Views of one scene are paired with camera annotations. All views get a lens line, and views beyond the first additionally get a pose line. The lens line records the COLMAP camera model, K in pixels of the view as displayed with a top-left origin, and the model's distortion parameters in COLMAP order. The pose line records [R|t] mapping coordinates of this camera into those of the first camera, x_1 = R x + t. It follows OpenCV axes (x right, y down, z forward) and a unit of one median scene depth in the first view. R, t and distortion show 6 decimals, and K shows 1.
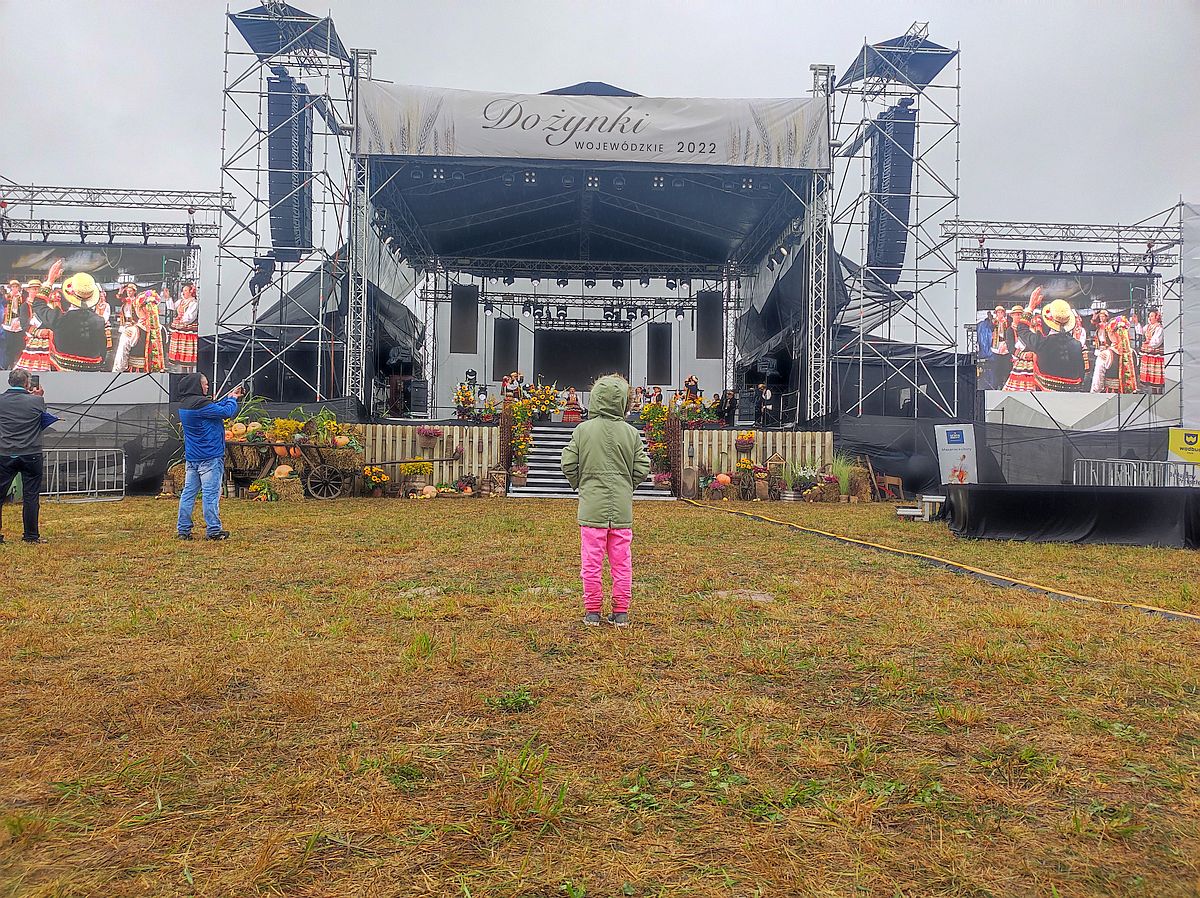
lens RADIAL K [[889.1, 0, 602.1], [0, 889.1, 449.2], [0, 0, 1]] dist [0.047391, -0.022427]
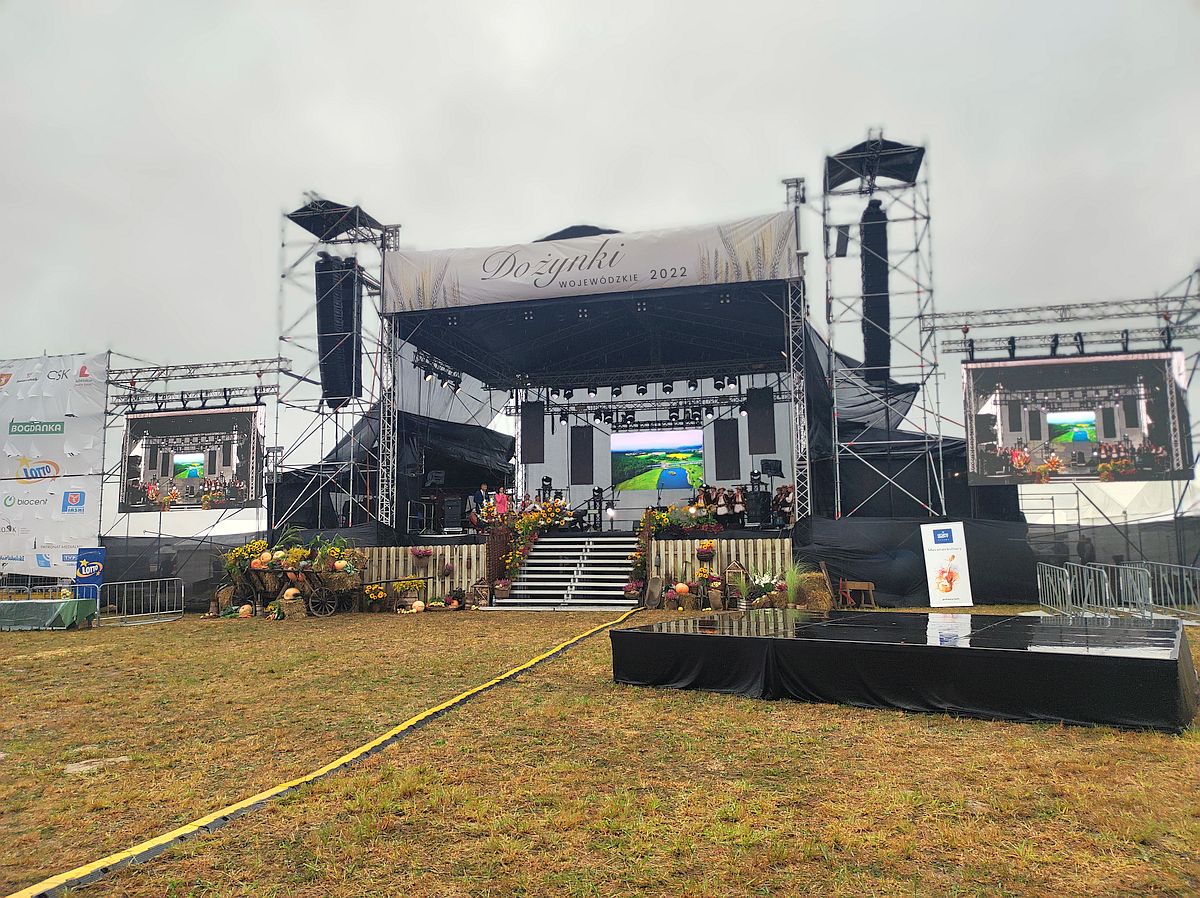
lens RADIAL K [[889.1, 0, 599.2], [0, 889.1, 451.2], [0, 0, 1]] dist [0.047391, -0.022427]
pose [[0.958036, -0.062286, -0.279797, 0.313525], [0.040914, 0.995826, -0.081590, -0.041086], [0.283711, 0.066719, 0.956586, -0.030330]]
